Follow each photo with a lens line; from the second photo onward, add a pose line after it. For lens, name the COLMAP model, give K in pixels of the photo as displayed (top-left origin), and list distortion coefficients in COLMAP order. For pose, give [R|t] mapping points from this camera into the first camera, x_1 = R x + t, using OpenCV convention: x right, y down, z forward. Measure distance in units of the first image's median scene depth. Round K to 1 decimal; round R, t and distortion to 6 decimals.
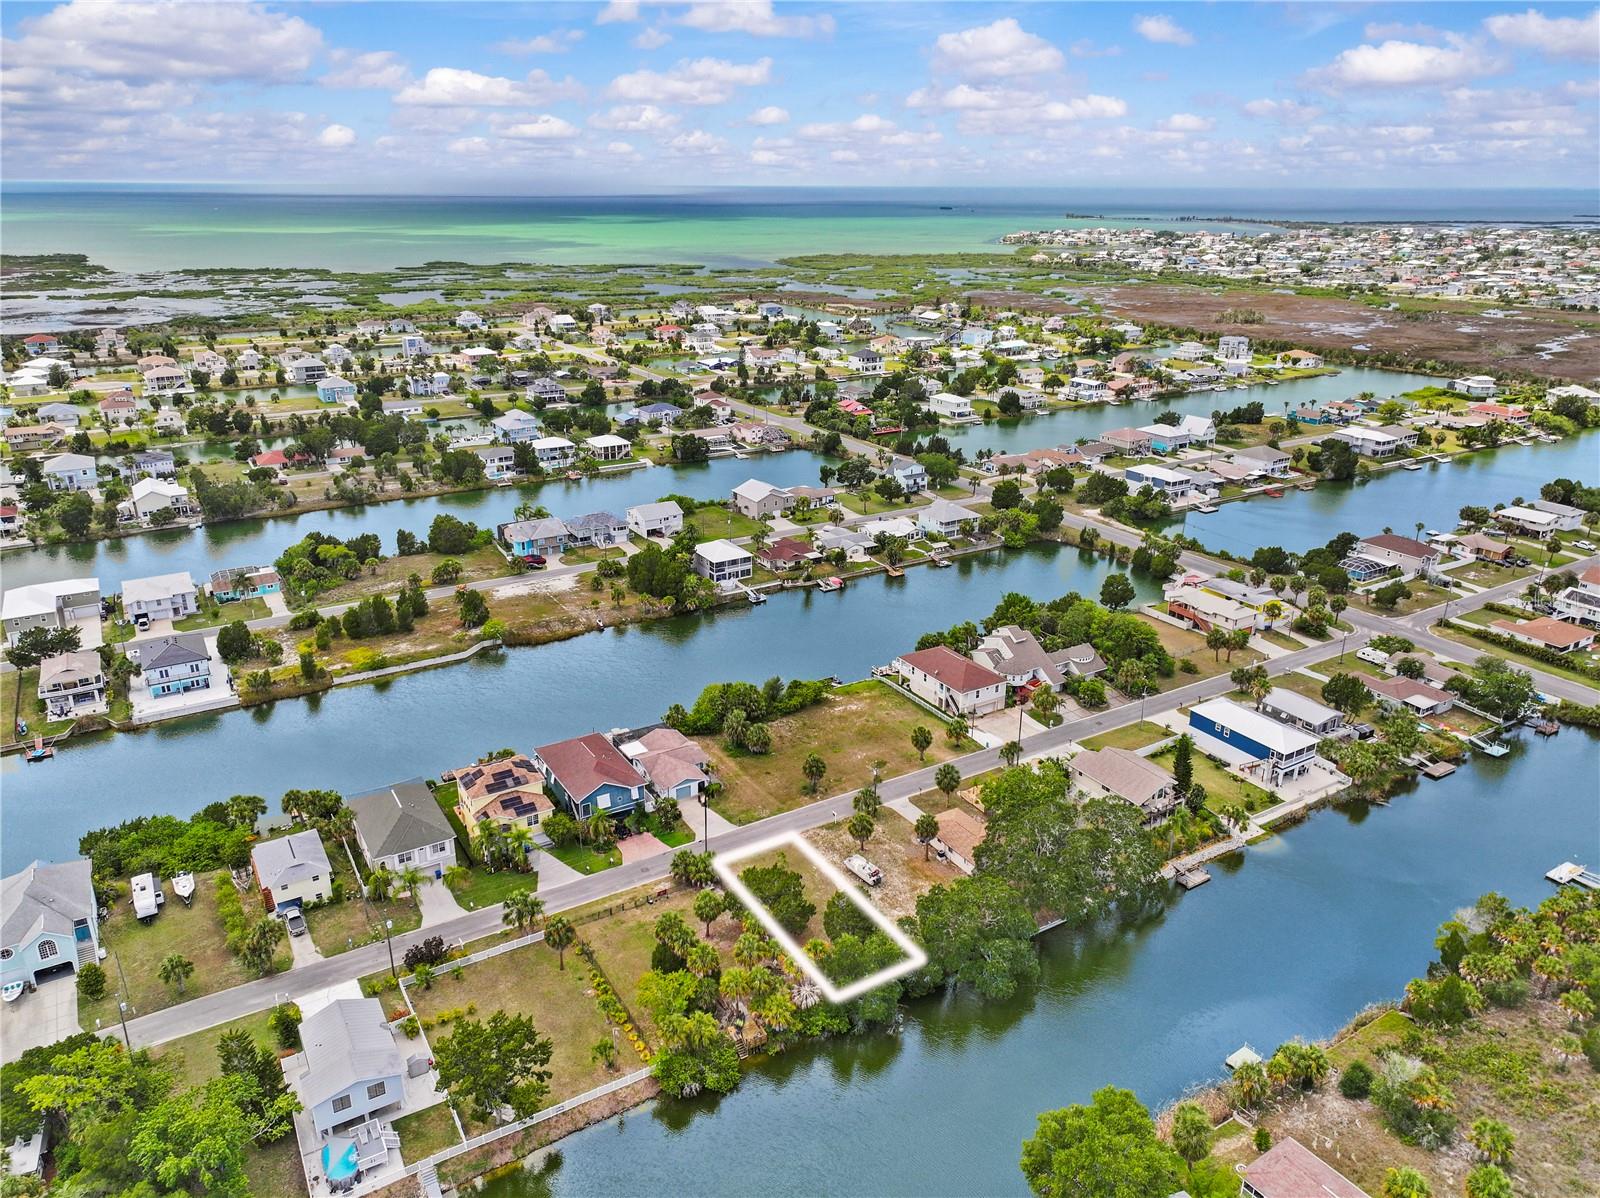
lens RADIAL K [[1120.3, 0, 806.7], [0, 1120.3, 595.4], [0, 0, 1]] dist [0.004807, 0.009801]
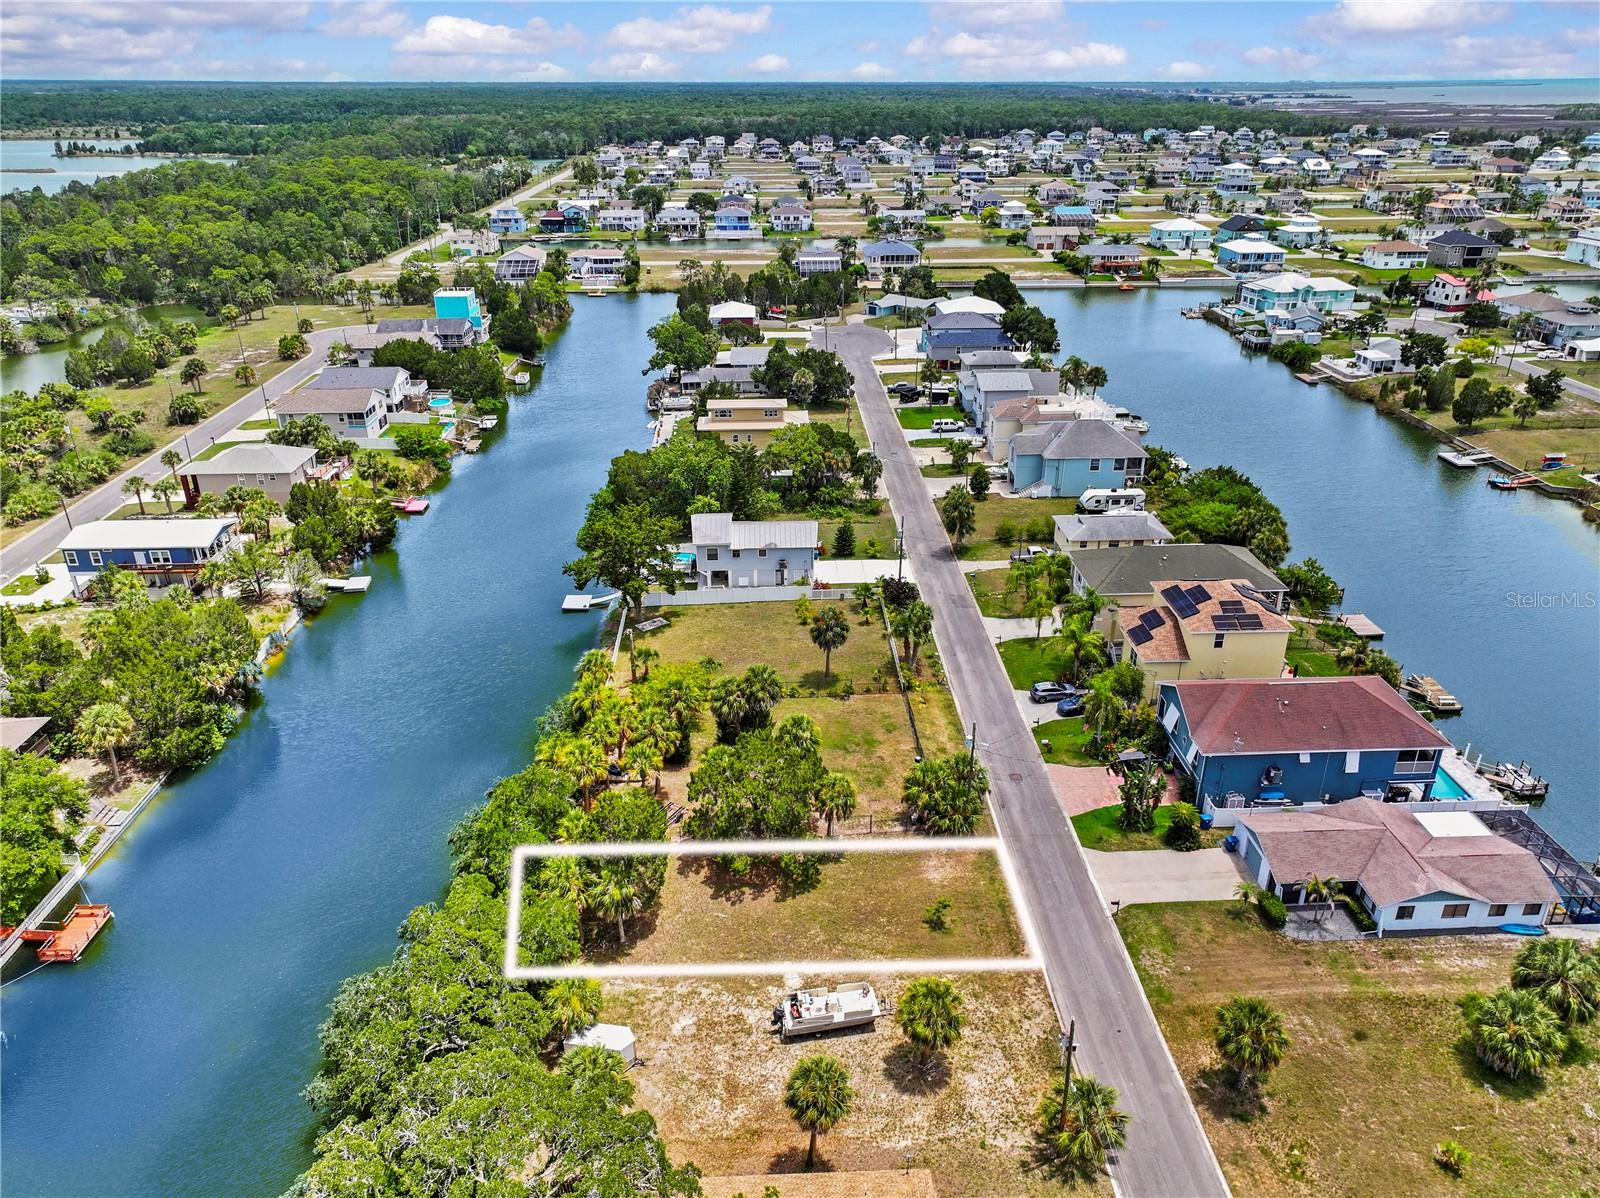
lens RADIAL K [[1120.3, 0, 806.7], [0, 1120.3, 595.4], [0, 0, 1]] dist [0.004807, 0.009801]
pose [[-0.485239, 0.362554, -0.795674, 0.218172], [-0.302254, 0.784337, 0.541717, -0.073003], [0.820479, 0.503358, -0.271007, 0.652566]]
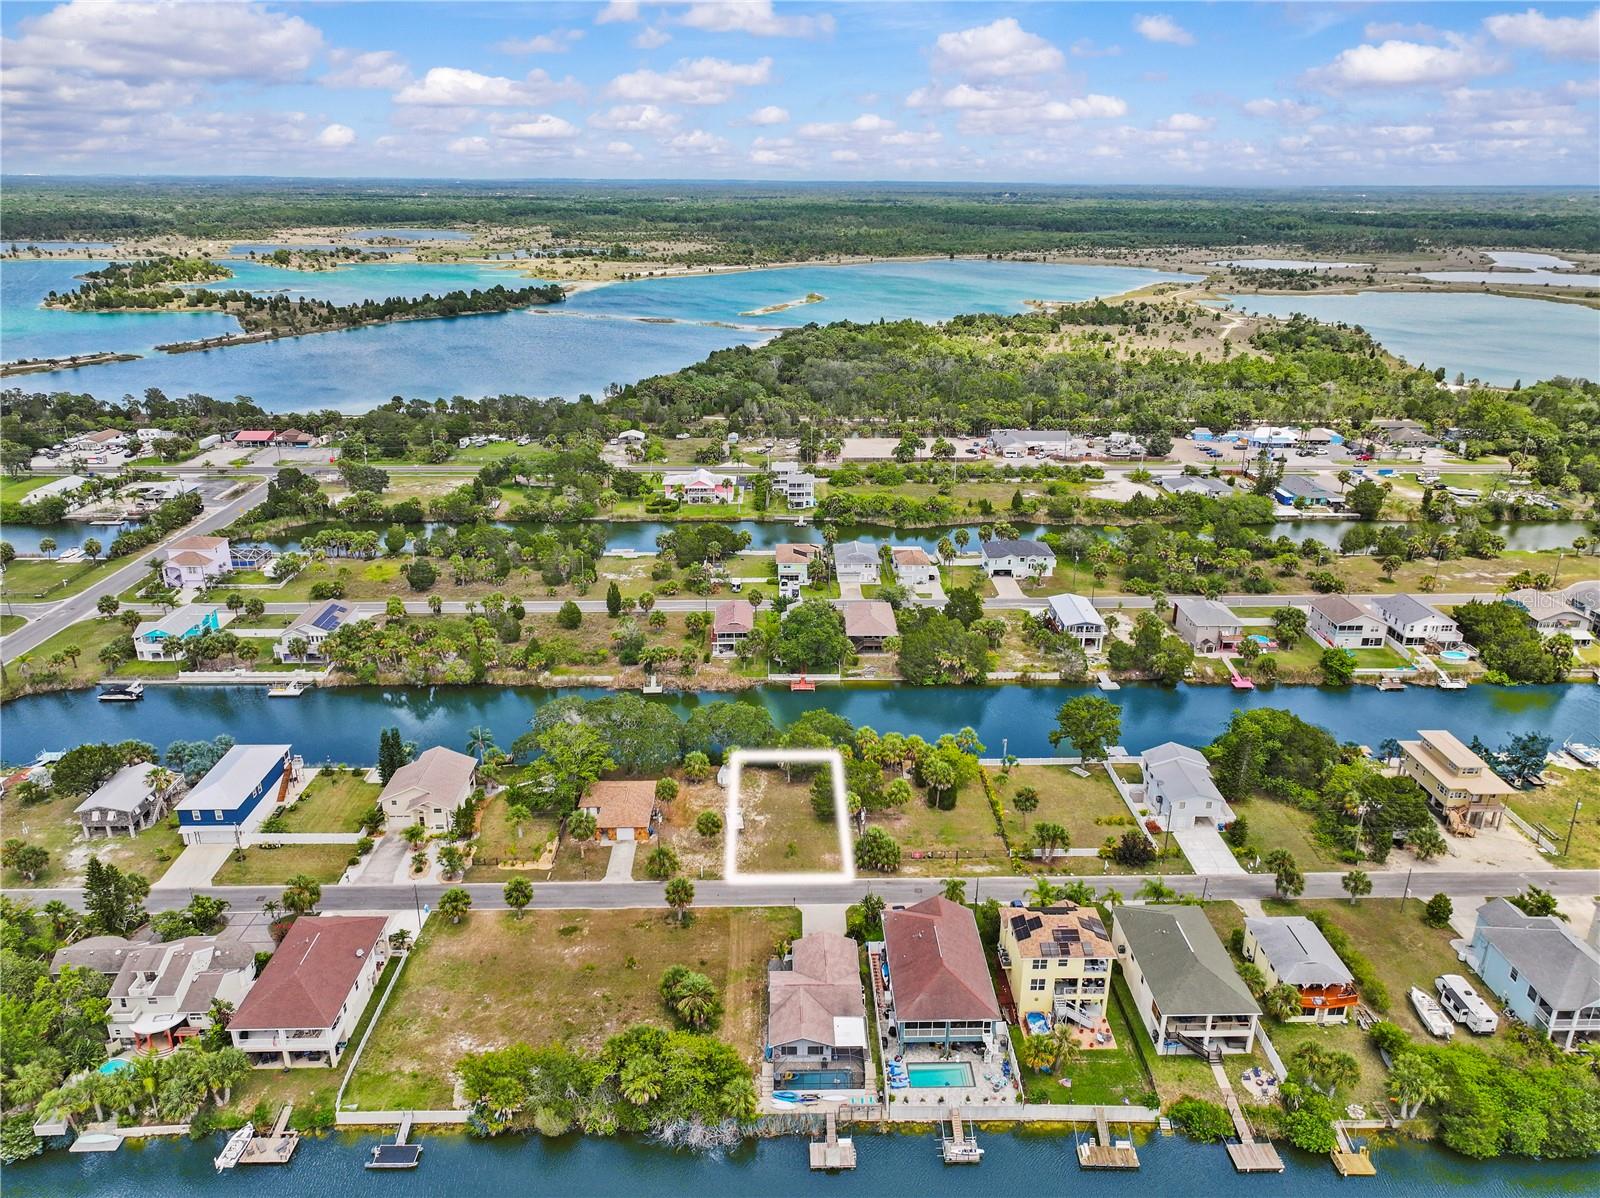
lens RADIAL K [[1120.3, 0, 806.7], [0, 1120.3, 595.4], [0, 0, 1]] dist [0.004807, 0.009801]
pose [[-0.864258, -0.183100, 0.468543, -0.299377], [0.165444, 0.776135, 0.608476, -0.356237], [-0.475065, 0.603398, -0.640488, 0.966205]]
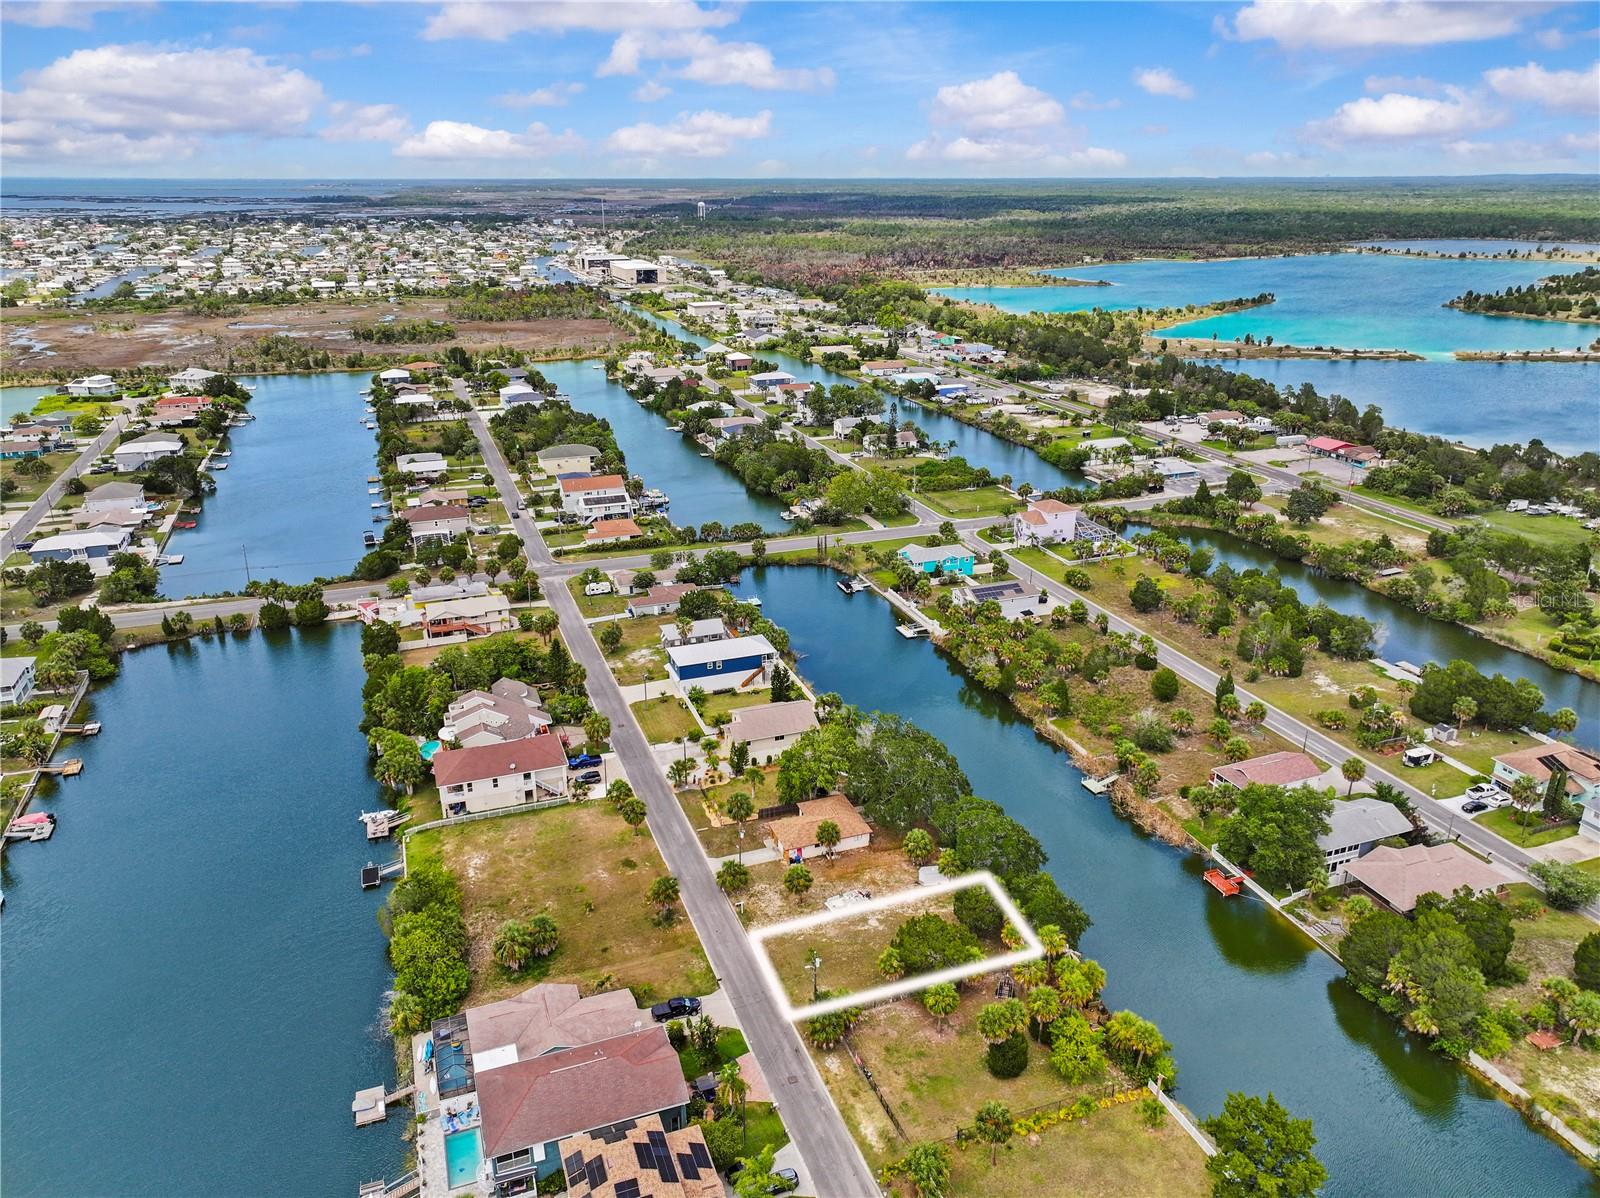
lens RADIAL K [[1120.3, 0, 806.7], [0, 1120.3, 595.4], [0, 0, 1]] dist [0.004807, 0.009801]
pose [[0.190167, -0.348201, 0.917929, -0.466889], [0.340024, 0.900482, 0.271140, -0.163581], [-0.920989, 0.260556, 0.289638, 0.436308]]
